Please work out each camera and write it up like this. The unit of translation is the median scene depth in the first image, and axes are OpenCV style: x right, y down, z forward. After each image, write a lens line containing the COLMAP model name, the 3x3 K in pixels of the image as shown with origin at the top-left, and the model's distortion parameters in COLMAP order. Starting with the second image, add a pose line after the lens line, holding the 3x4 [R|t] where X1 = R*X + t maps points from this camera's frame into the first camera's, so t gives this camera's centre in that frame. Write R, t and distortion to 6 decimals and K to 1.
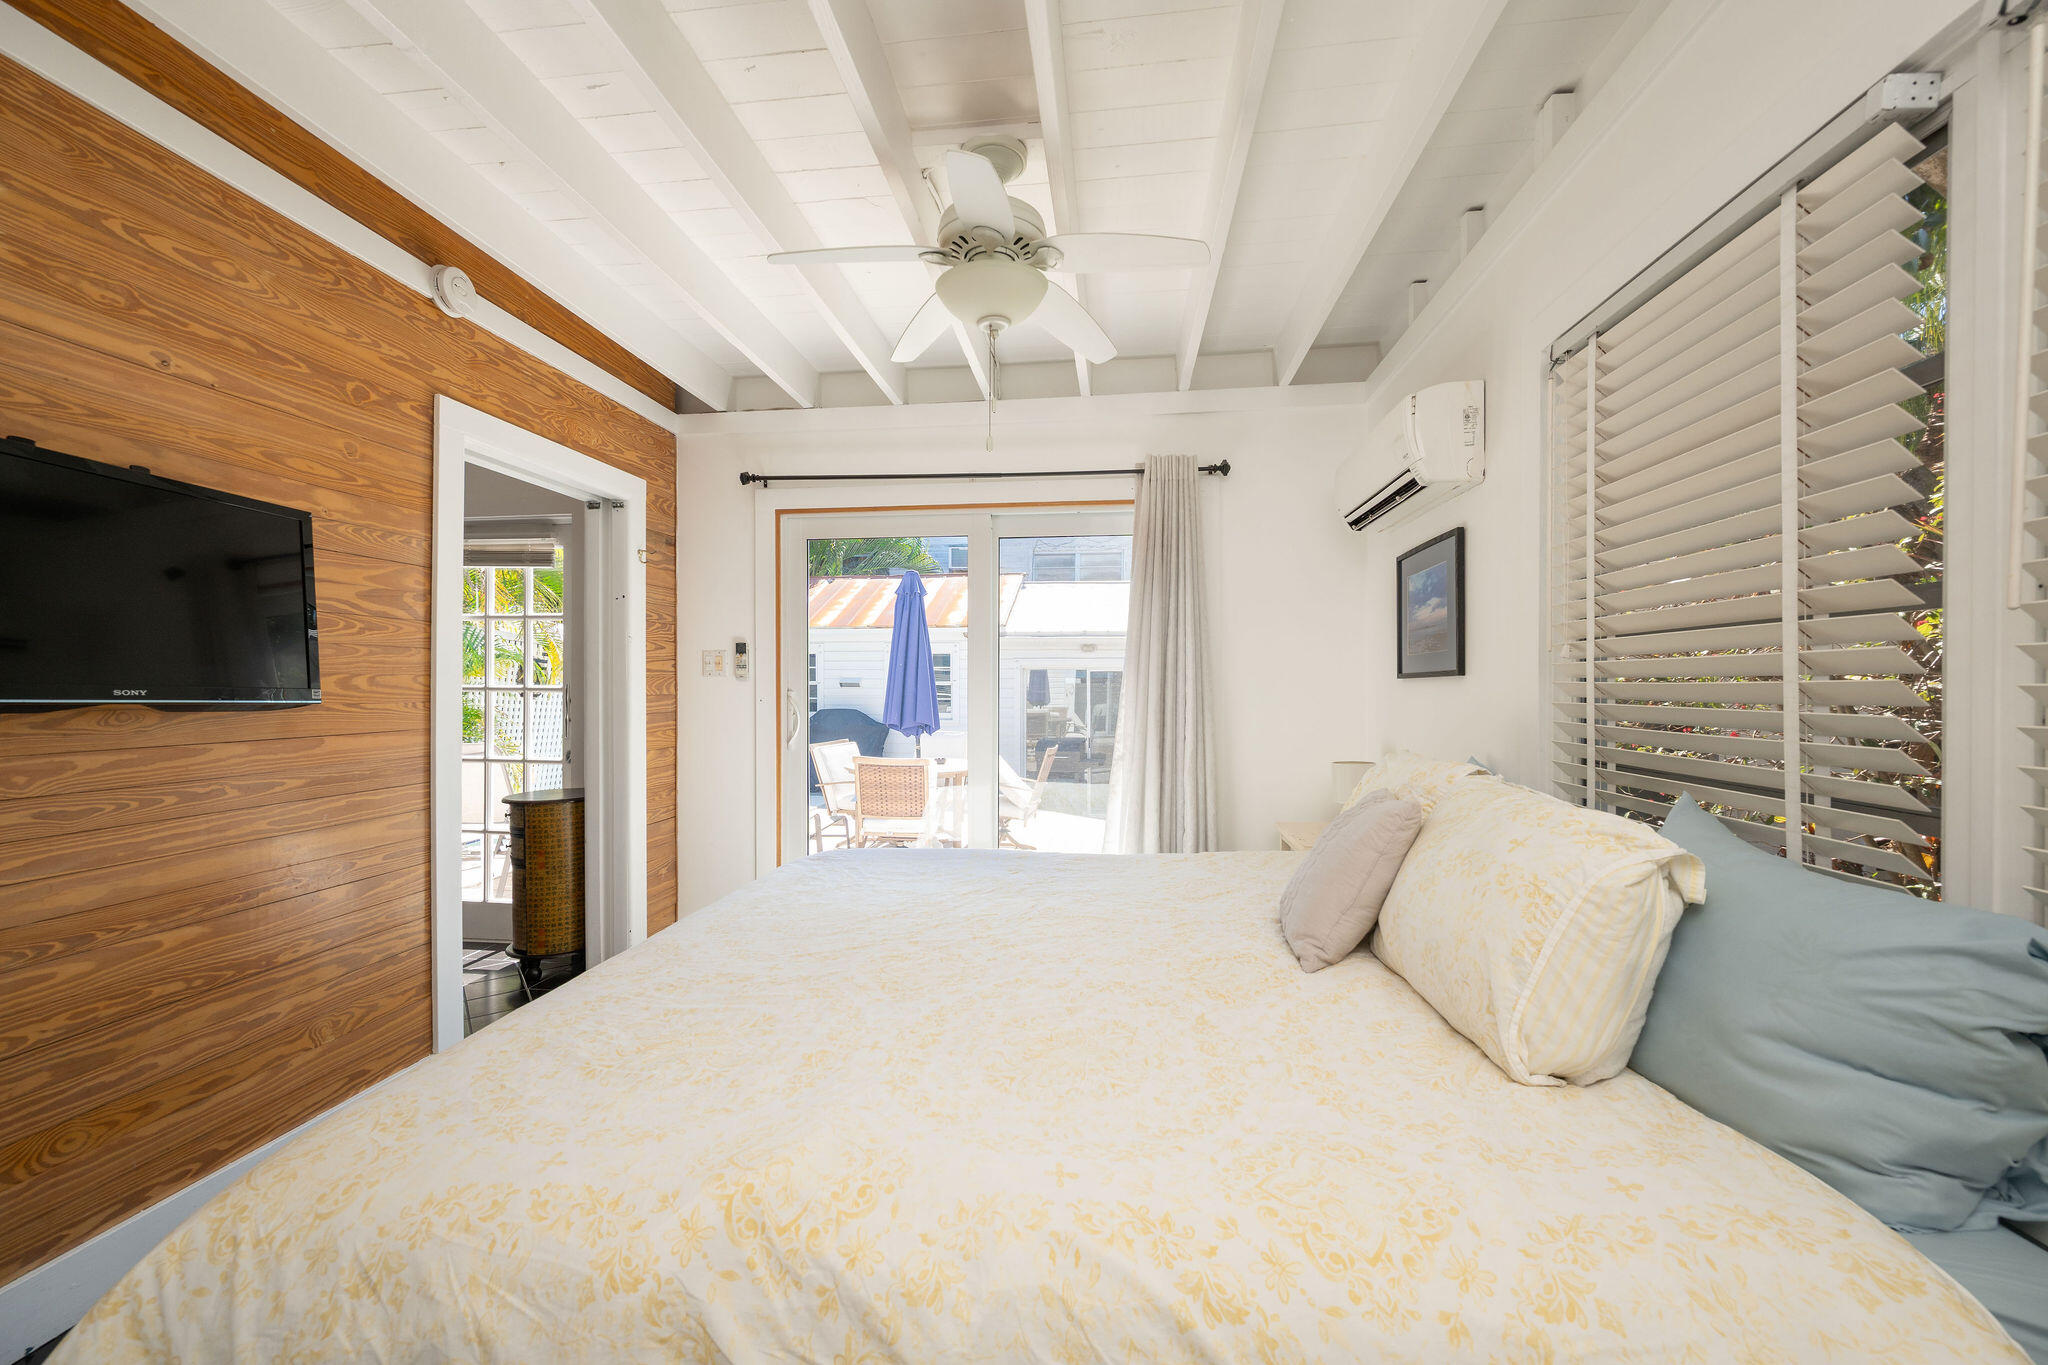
lens RADIAL K [[801.4, 0, 1020.3], [0, 801.4, 693.9], [0, 0, 1]] dist [-0.006080, 0.001195]
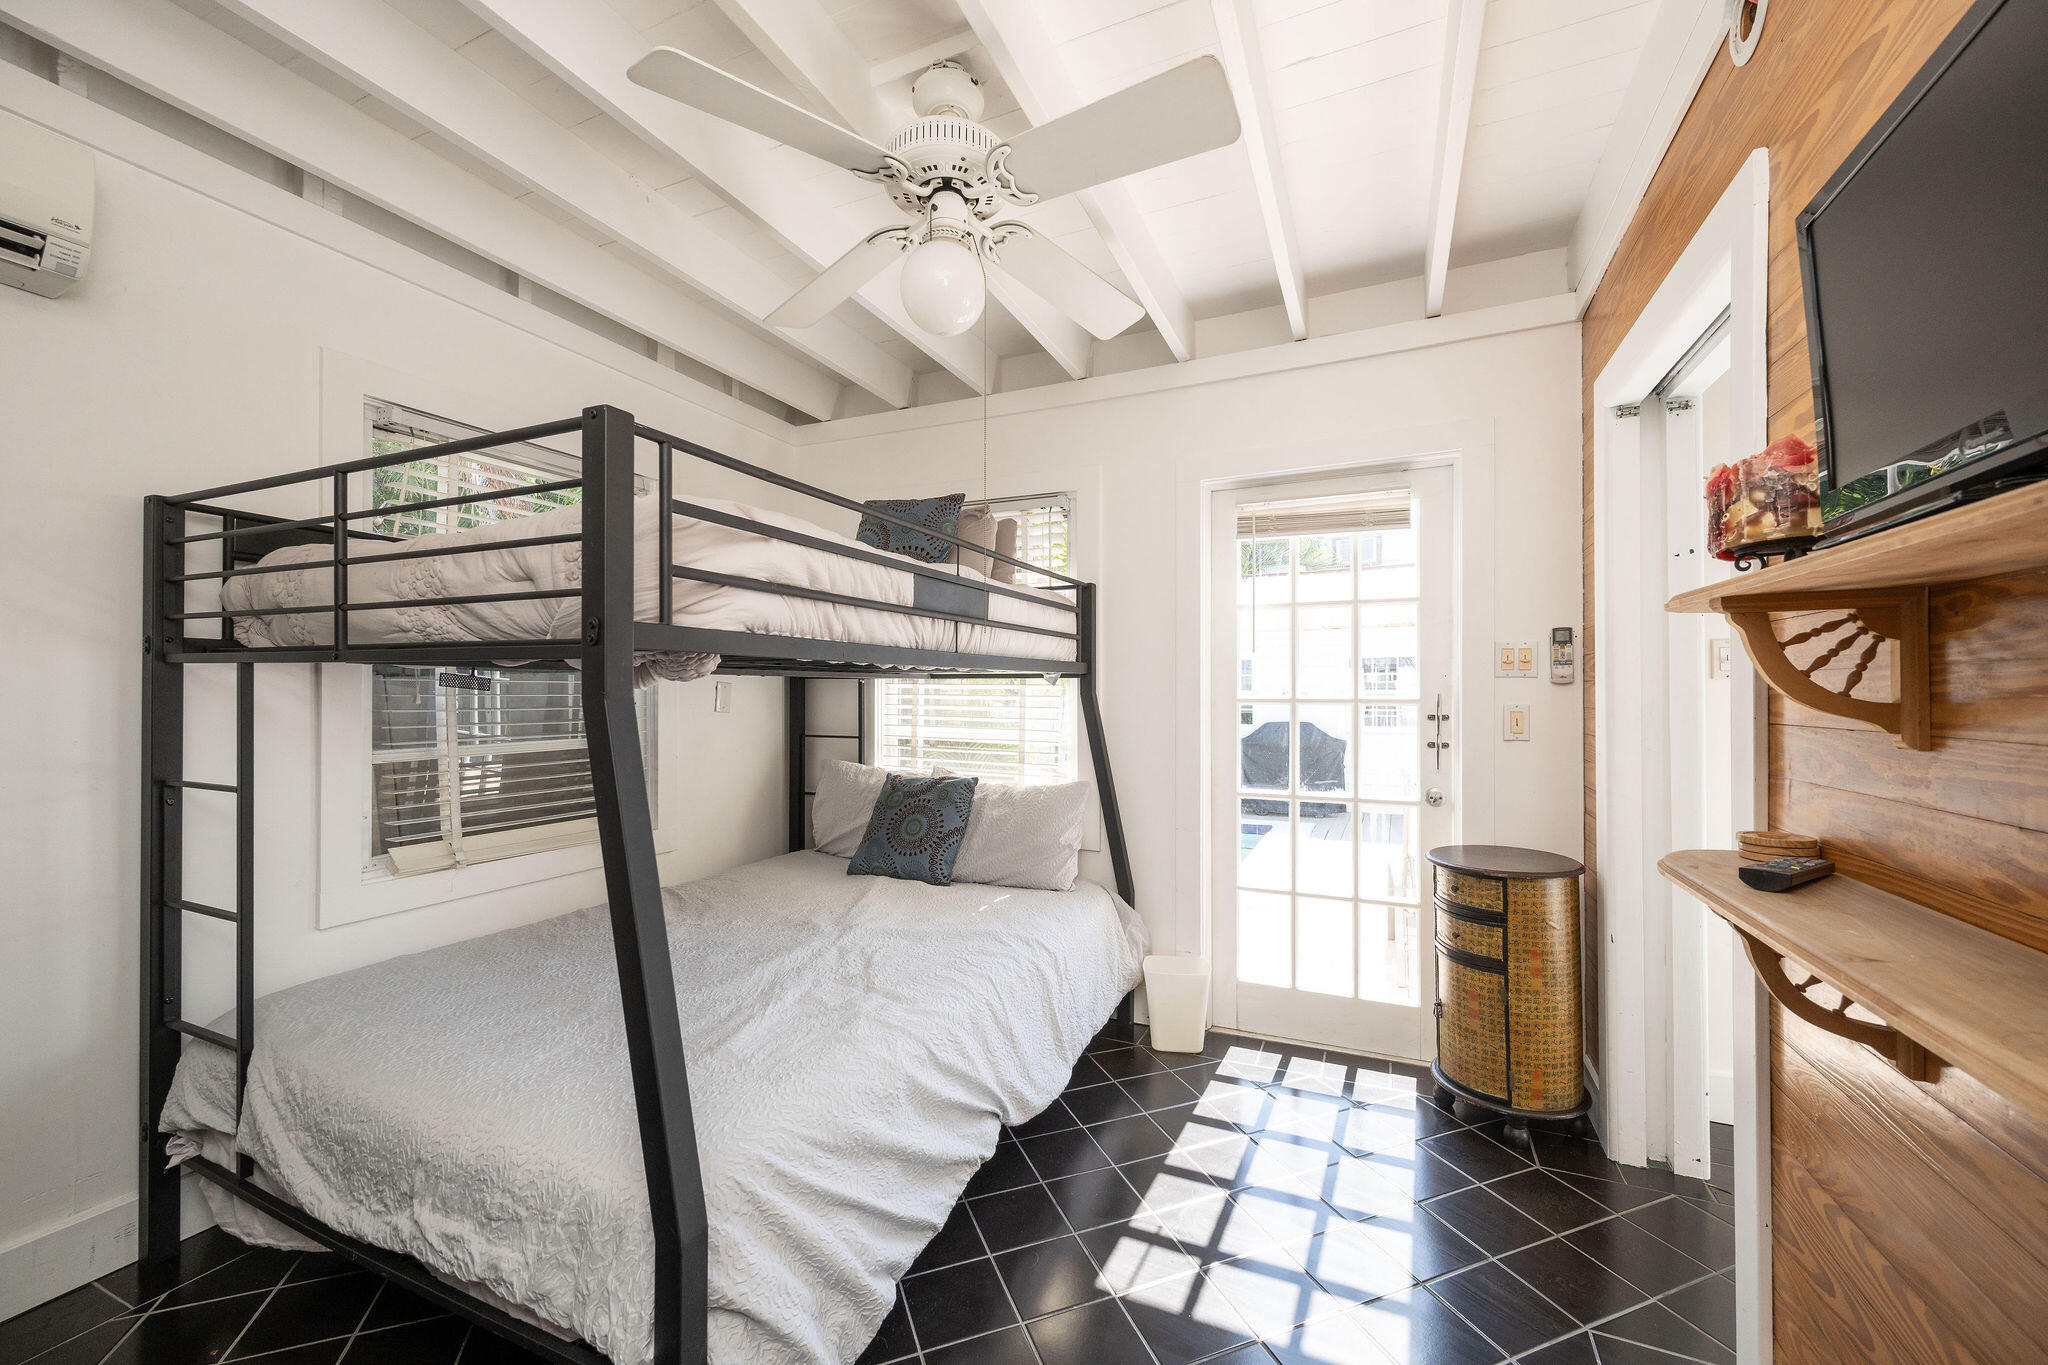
lens RADIAL K [[801.4, 0, 1026.3], [0, 801.4, 679.3], [0, 0, 1]] dist [-0.006080, 0.001195]
pose [[0.955546, -0.012209, -0.294589, -0.694121], [0.009998, 0.999909, -0.009010, -0.021135], [0.294672, 0.005664, 0.955582, 0.211741]]
